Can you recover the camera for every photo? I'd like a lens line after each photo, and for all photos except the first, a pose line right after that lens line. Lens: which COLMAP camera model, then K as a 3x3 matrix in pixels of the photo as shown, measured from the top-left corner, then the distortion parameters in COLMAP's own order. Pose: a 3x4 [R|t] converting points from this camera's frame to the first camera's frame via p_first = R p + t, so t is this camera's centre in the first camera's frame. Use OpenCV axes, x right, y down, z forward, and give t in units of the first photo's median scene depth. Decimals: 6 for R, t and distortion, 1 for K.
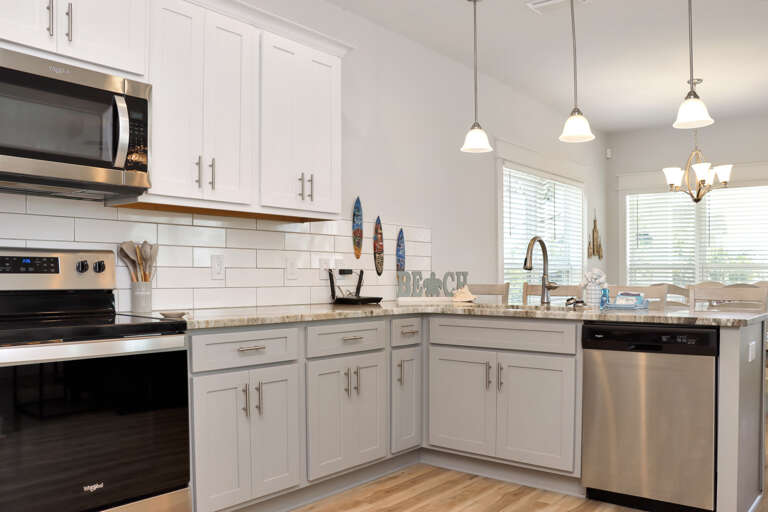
lens RADIAL K [[655.4, 0, 384.0], [0, 655.4, 256.0], [0, 0, 1]] dist [-0.163219, 0.001244]
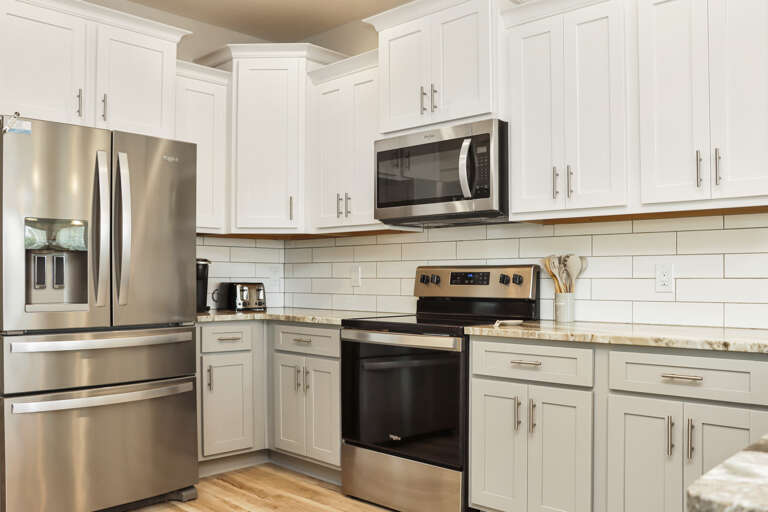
lens RADIAL K [[668.4, 0, 384.0], [0, 668.4, 256.0], [0, 0, 1]] dist [-0.103402, 0.006170]
pose [[-0.076005, -0.038887, -0.996349, 0.542166], [0.023859, 0.998882, -0.040806, 0.012833], [0.996822, -0.026873, -0.074993, 0.586429]]
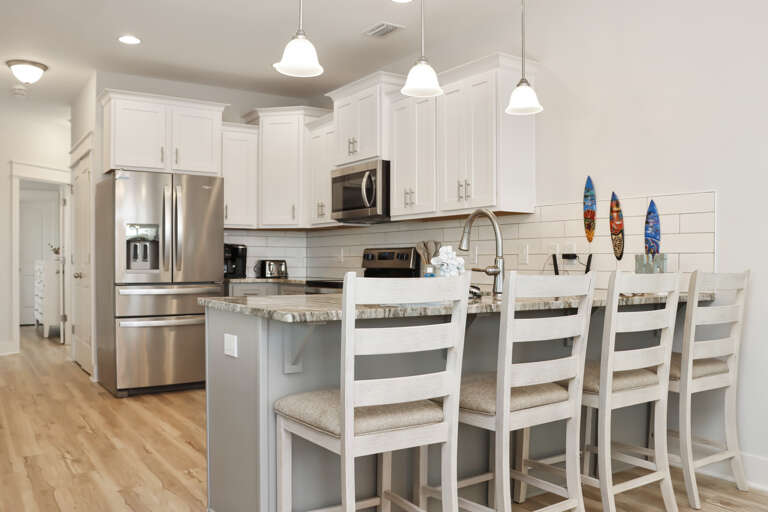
lens RADIAL K [[668.4, 0, 384.0], [0, 668.4, 256.0], [0, 0, 1]] dist [-0.103402, 0.006170]
pose [[-0.308018, -0.016050, -0.951245, 0.995174], [0.020299, 0.999519, -0.023438, 0.041966], [0.951164, -0.026528, -0.307545, 1.065343]]
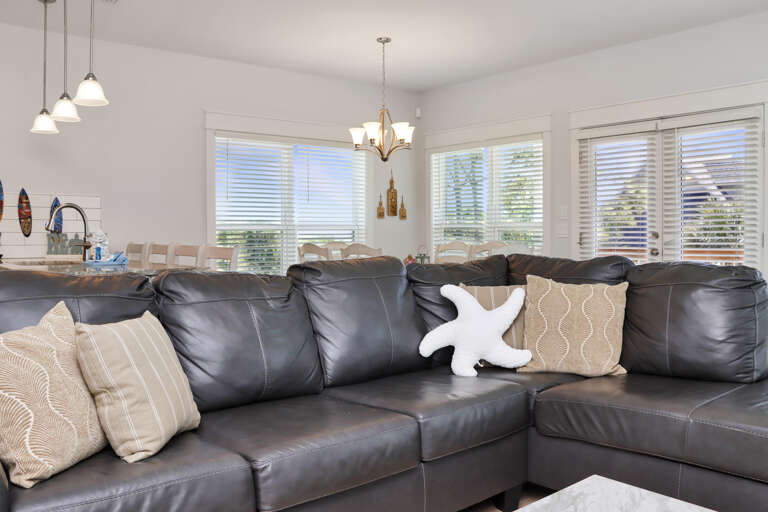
lens RADIAL K [[666.9, 0, 383.1], [0, 666.9, 233.2], [0, 0, 1]] dist [-0.070879, 0.001169]
pose [[0.975041, -0.011479, -0.221729, 0.992510], [0.016087, 0.999690, 0.018989, 0.011015], [0.221442, -0.022082, 0.974924, -0.037663]]
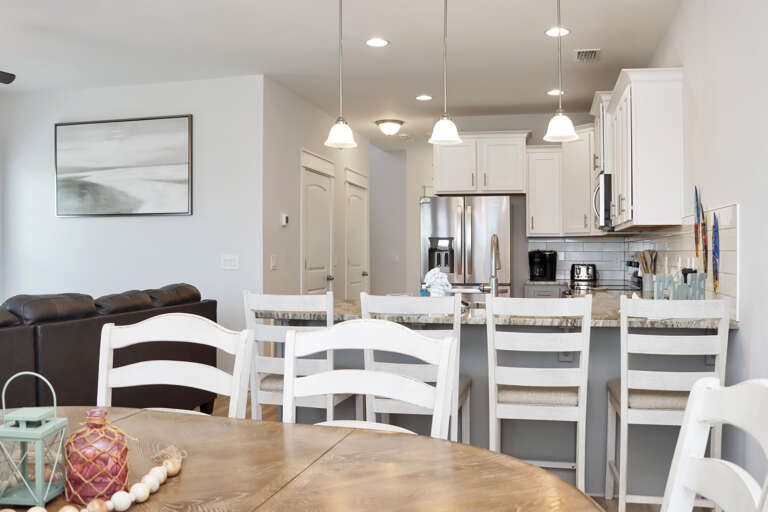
lens RADIAL K [[663.2, 0, 385.2], [0, 663.2, 212.6], [0, 0, 1]] dist [-0.034498, -0.010350]
pose [[-0.906221, -0.032108, -0.421584, 0.741308], [0.004306, 0.996360, -0.085138, 0.017371], [0.422783, -0.078969, -0.902784, 1.714071]]
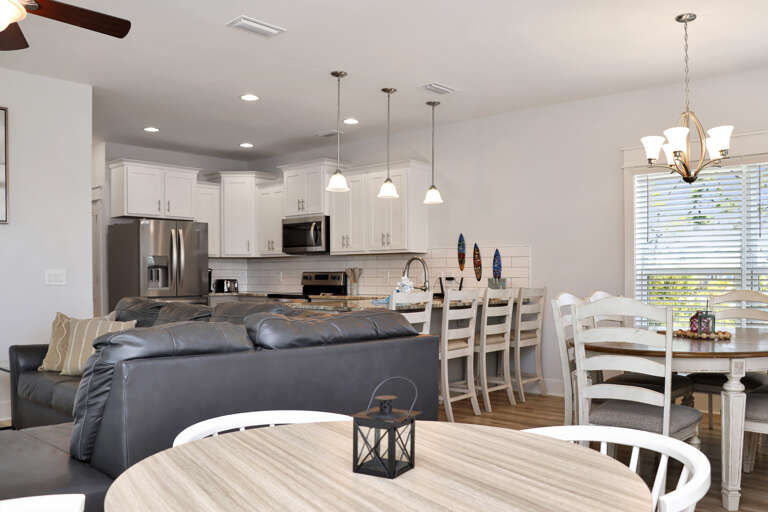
lens RADIAL K [[654.2, 0, 333.2], [0, 654.2, 267.7], [0, 0, 1]] dist [-0.123737, 0.003498]
pose [[-0.124078, -0.017337, -0.992121, 1.714566], [0.026599, 0.999430, -0.020791, 0.022938], [0.991916, -0.028969, -0.123546, 0.930055]]
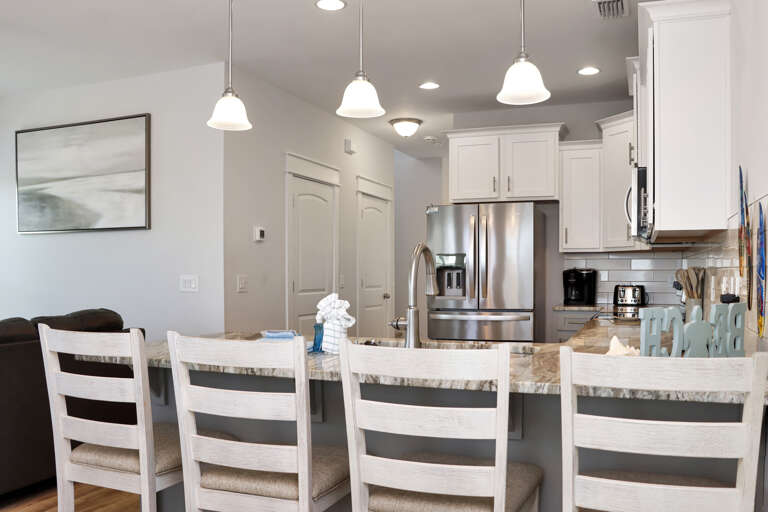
lens RADIAL K [[657.0, 0, 384.0], [0, 657.0, 256.0], [0, 0, 1]] dist [-0.040643, 0.010876]
pose [[-0.954499, -0.011278, -0.298000, 0.435361], [0.004082, 0.998697, -0.050869, 0.012320], [0.298185, -0.049771, -0.953210, 1.523901]]
